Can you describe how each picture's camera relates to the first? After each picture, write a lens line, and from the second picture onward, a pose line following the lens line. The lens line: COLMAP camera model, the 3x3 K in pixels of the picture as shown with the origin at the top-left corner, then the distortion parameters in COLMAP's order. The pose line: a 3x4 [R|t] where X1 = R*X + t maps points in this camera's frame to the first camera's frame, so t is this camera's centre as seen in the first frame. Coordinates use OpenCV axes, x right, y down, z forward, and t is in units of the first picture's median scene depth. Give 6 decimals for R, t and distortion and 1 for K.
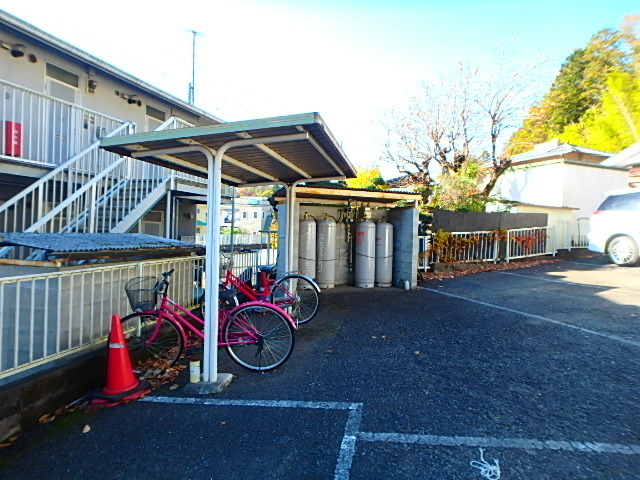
lens RADIAL K [[400.5, 0, 322.9], [0, 400.5, 234.1], [0, 0, 1]] dist [-0.019612, 0.002312]
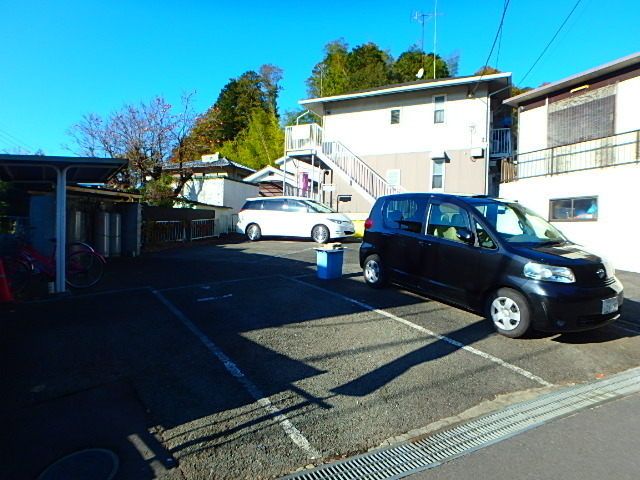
lens RADIAL K [[400.5, 0, 320.4], [0, 400.5, 236.1], [0, 0, 1]] dist [-0.019612, 0.002312]
pose [[0.708529, -0.013477, 0.705553, -0.202923], [0.004424, 0.999883, 0.014656, 0.023136], [-0.705668, -0.007263, 0.708506, -0.327670]]
